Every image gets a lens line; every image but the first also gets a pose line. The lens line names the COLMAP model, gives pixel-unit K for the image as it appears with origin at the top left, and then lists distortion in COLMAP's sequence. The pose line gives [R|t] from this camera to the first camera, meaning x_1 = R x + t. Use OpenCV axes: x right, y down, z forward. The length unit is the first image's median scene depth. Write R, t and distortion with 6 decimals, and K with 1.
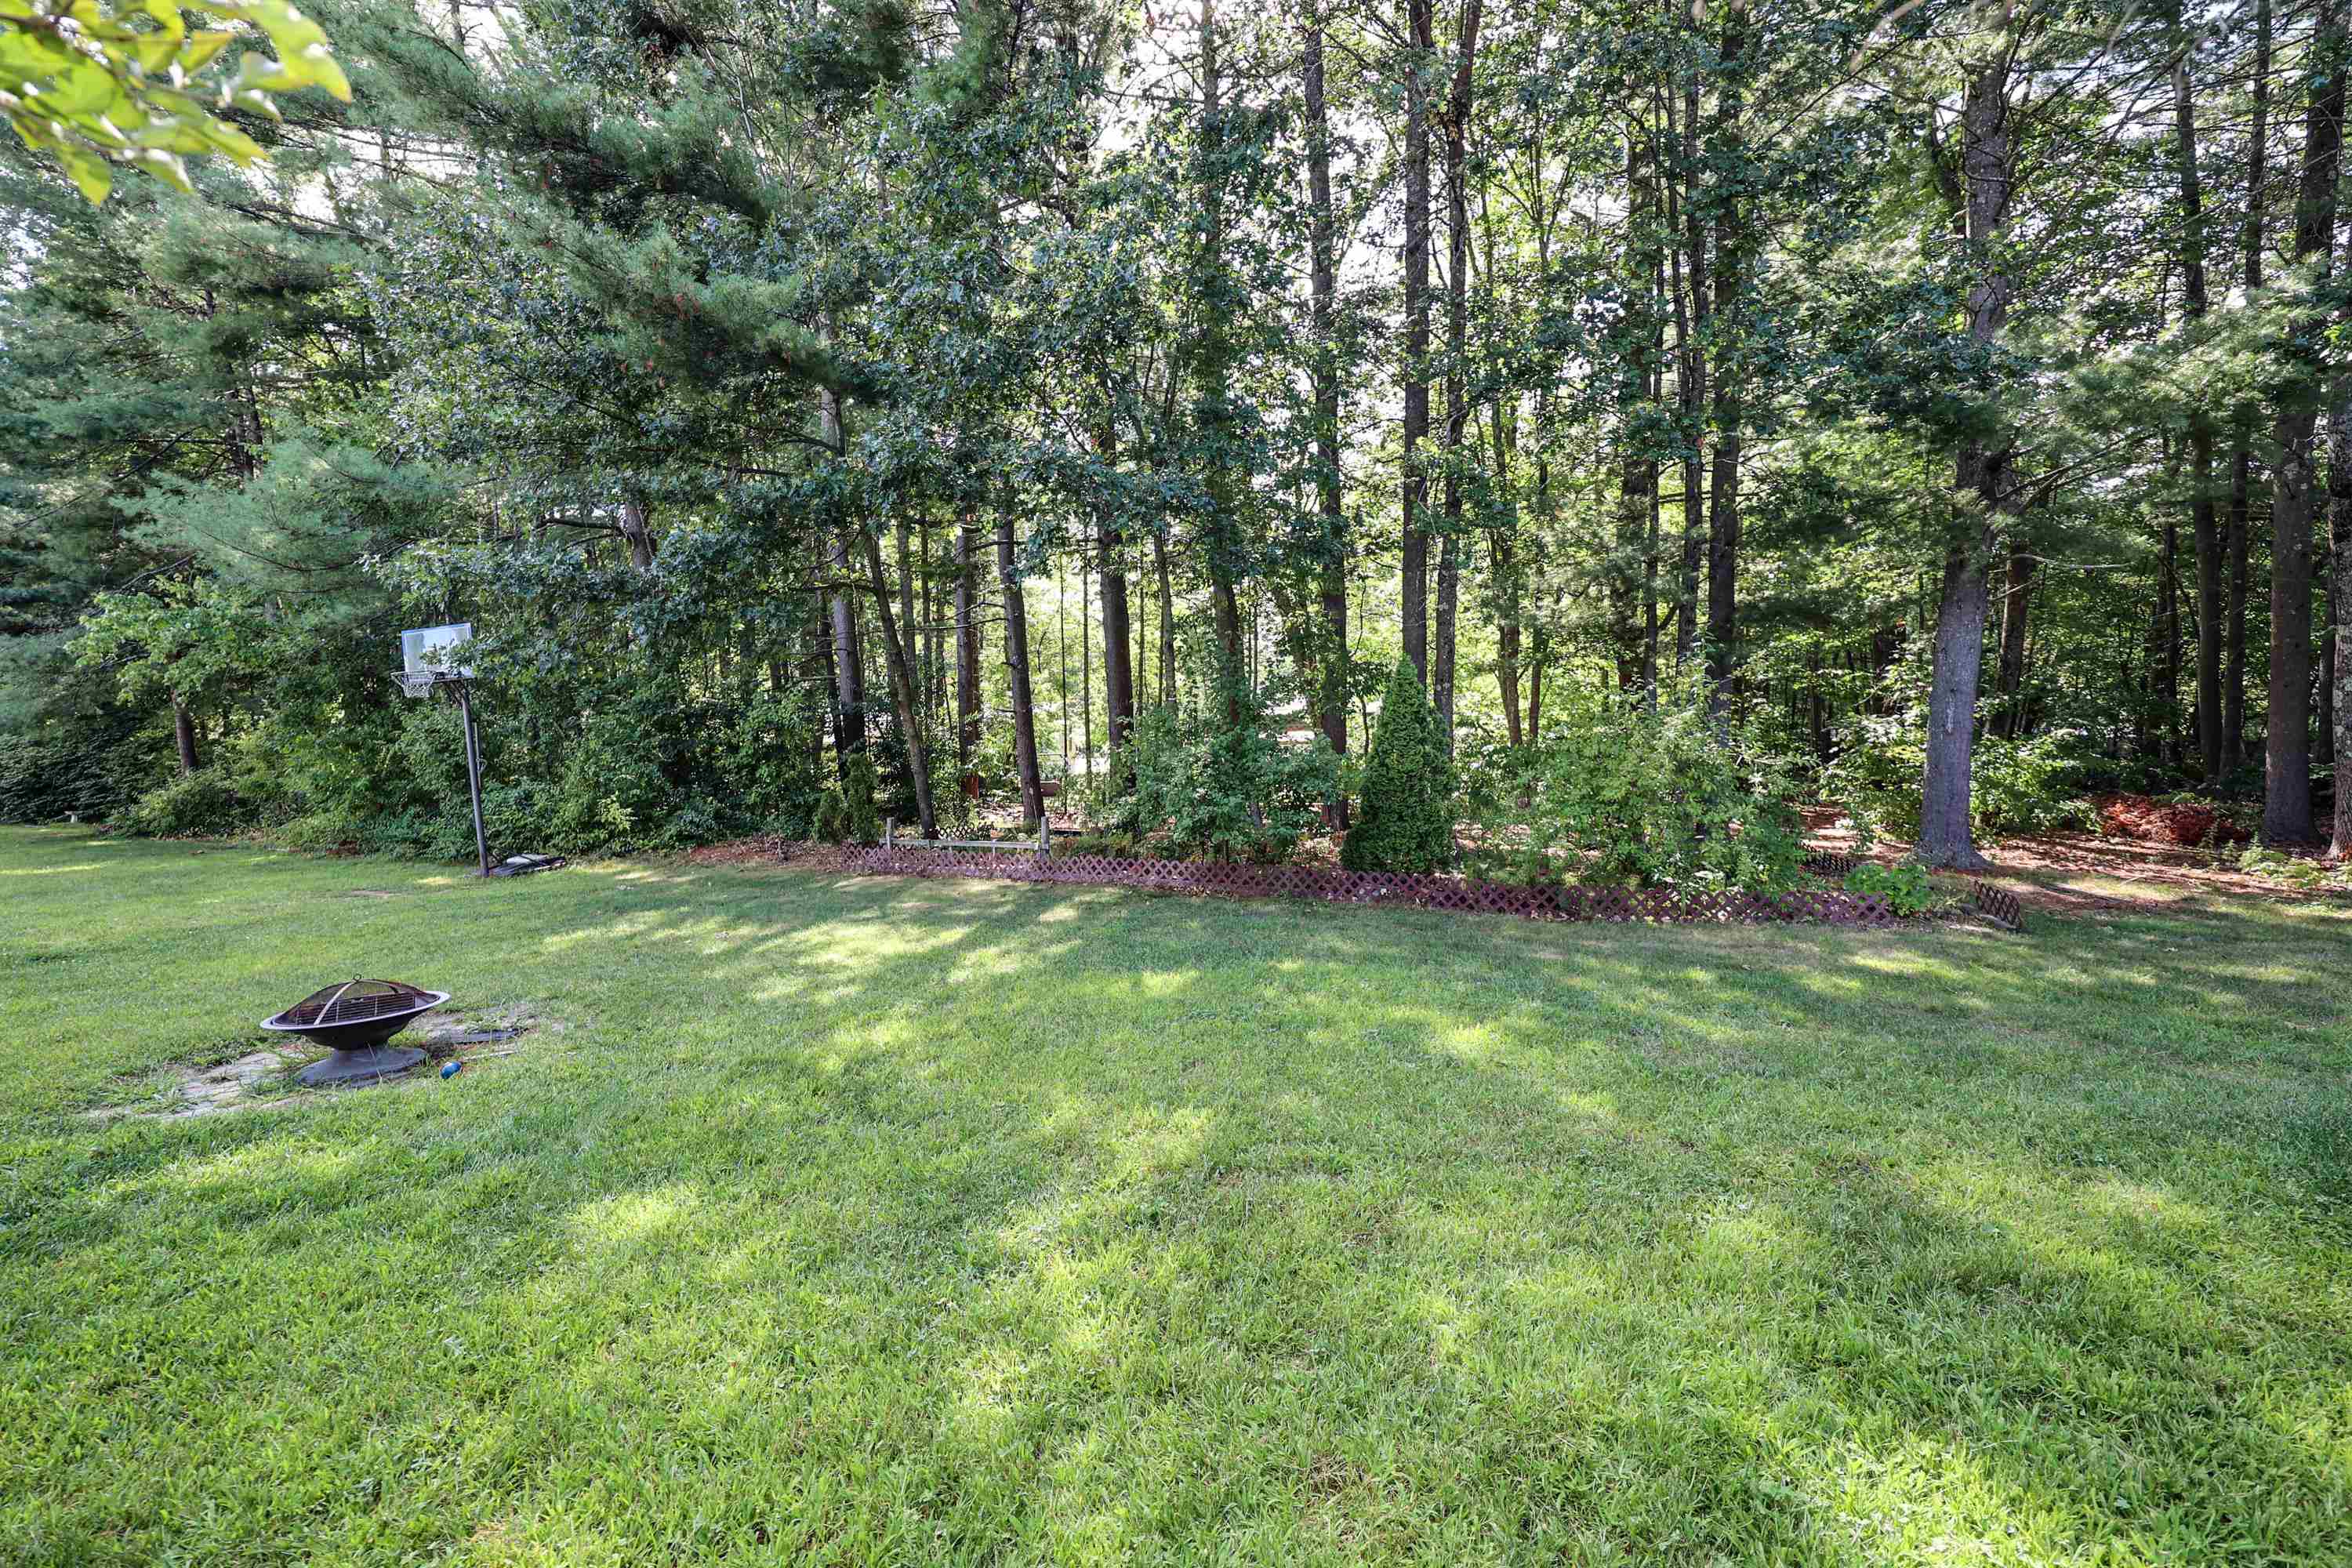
lens RADIAL K [[972.1, 0, 1180.0], [0, 972.1, 795.1], [0, 0, 1]] dist [0.001828, -0.000258]
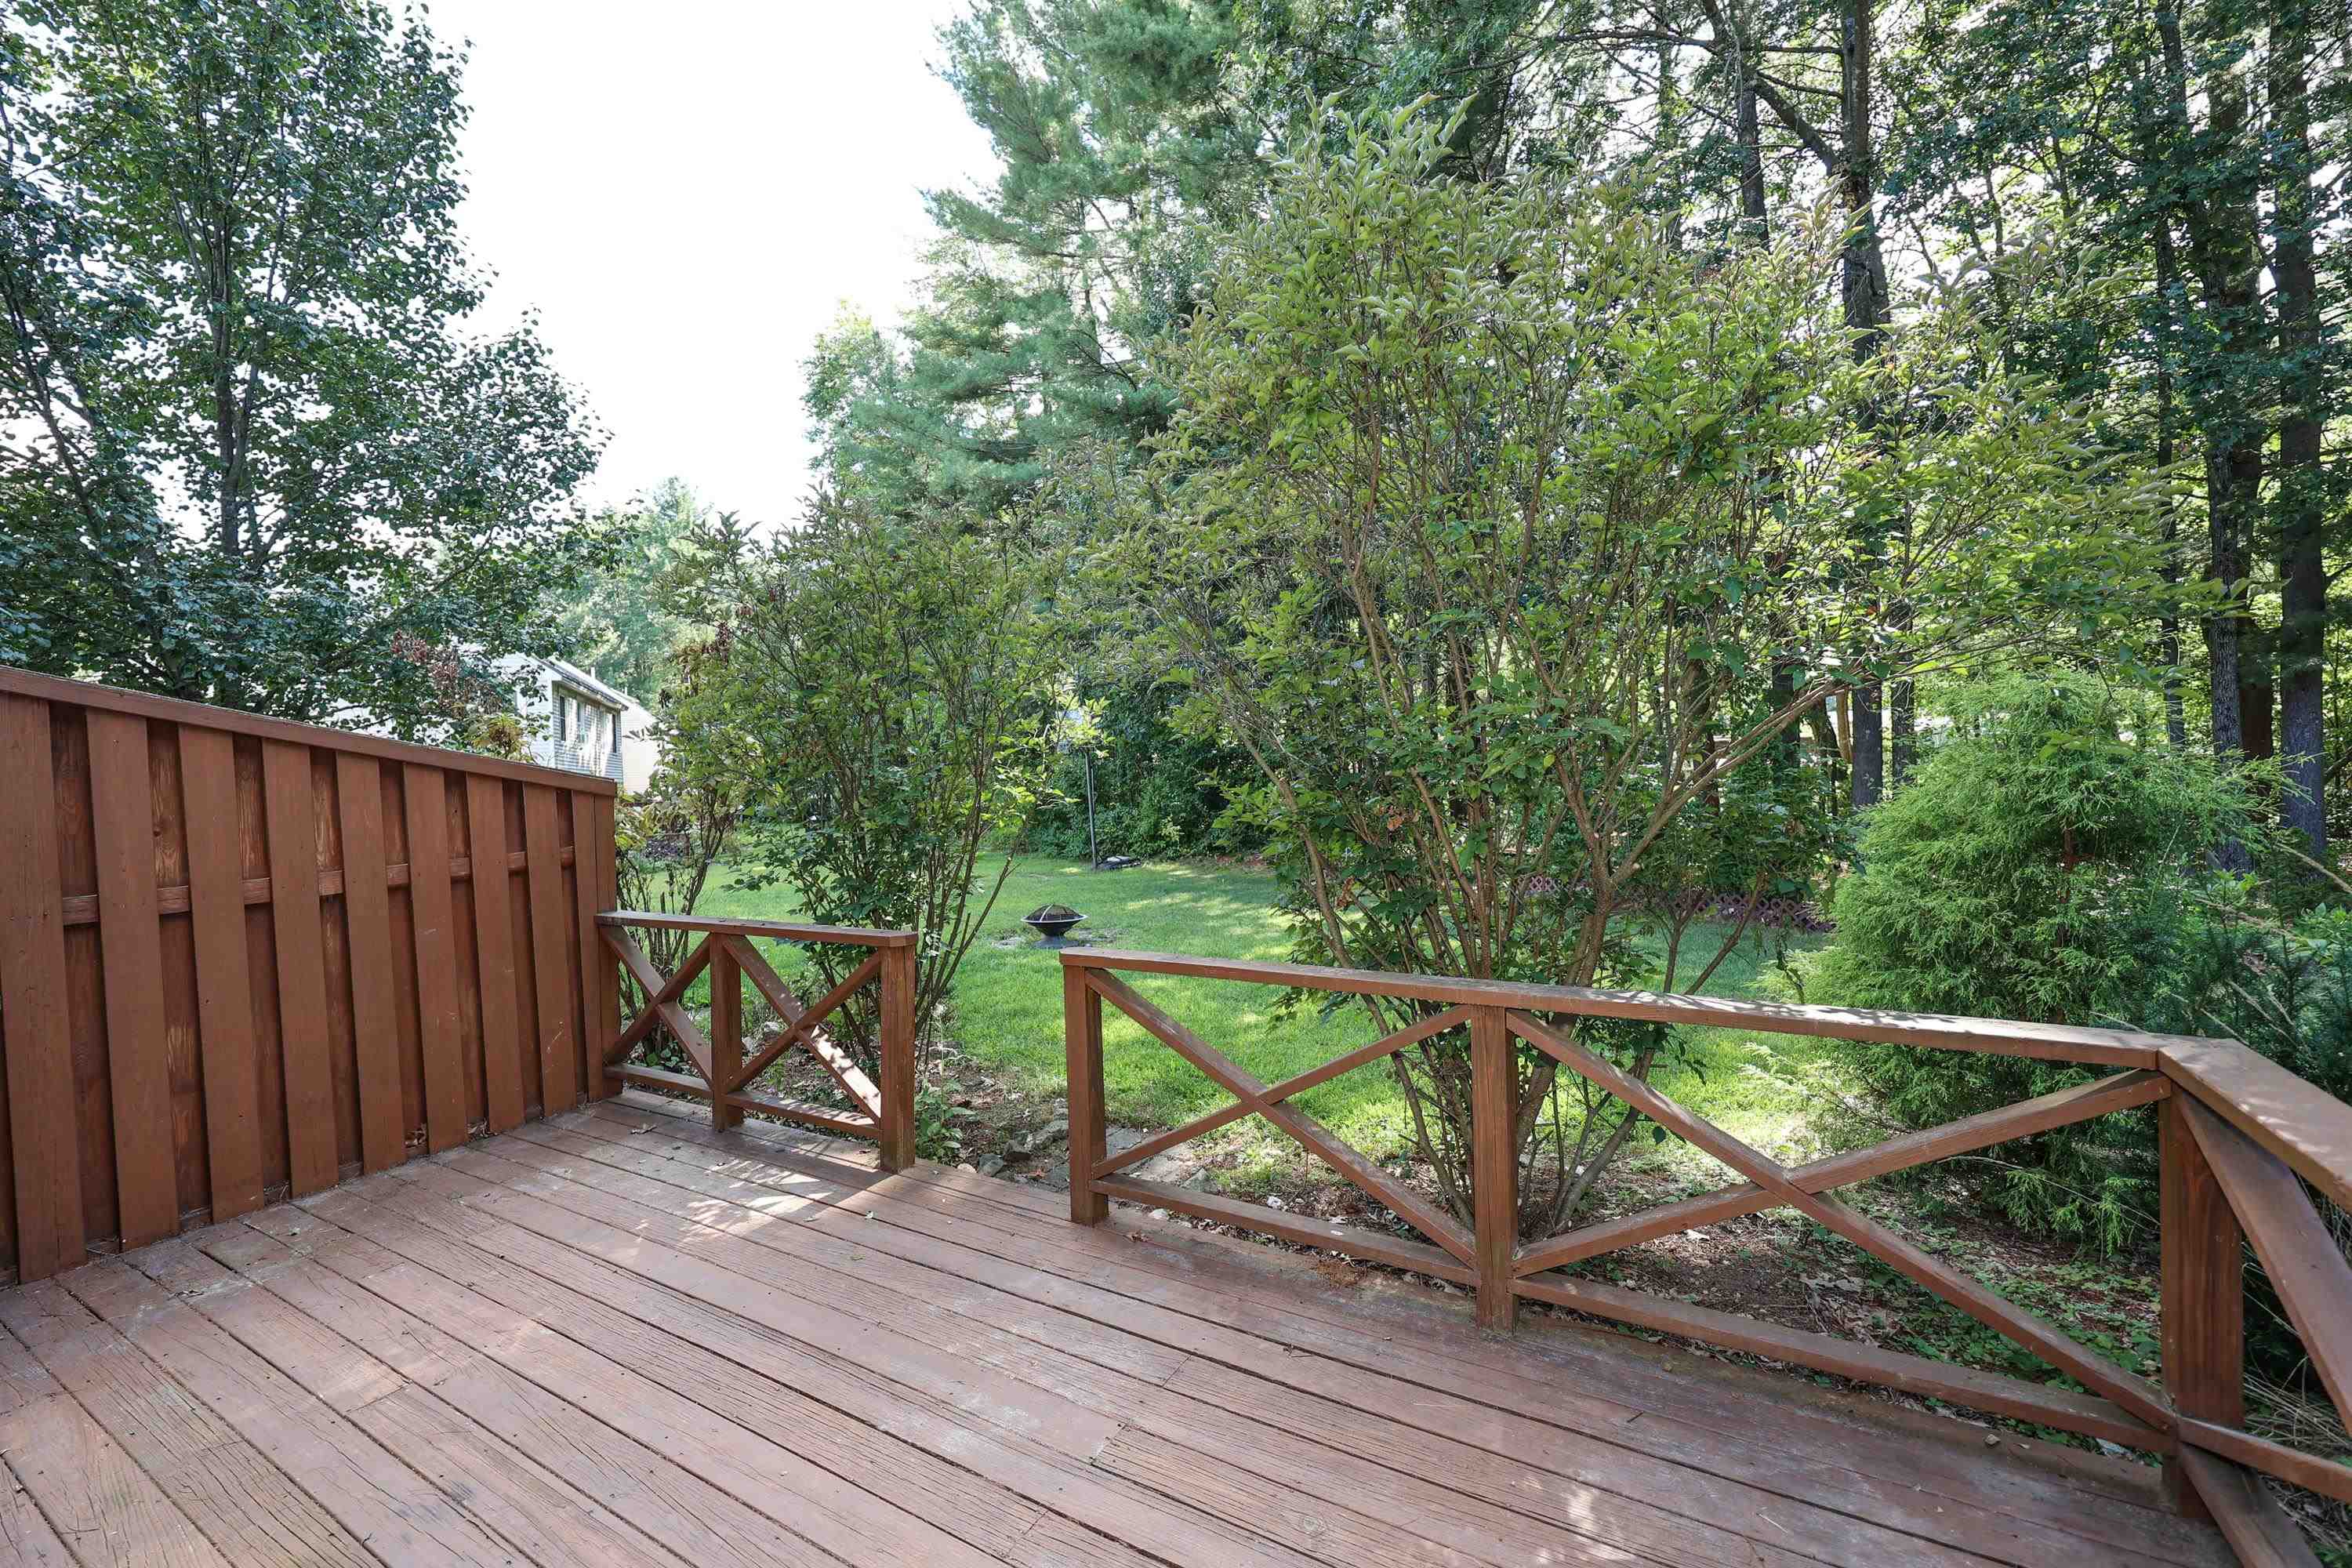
lens RADIAL K [[972.1, 0, 1180.0], [0, 972.1, 795.1], [0, 0, 1]] dist [0.001828, -0.000258]
pose [[0.864297, 0.003168, -0.502972, 0.161192], [-0.015242, 0.999686, -0.019893, -0.003884], [0.502751, 0.024860, 0.864074, -0.244967]]
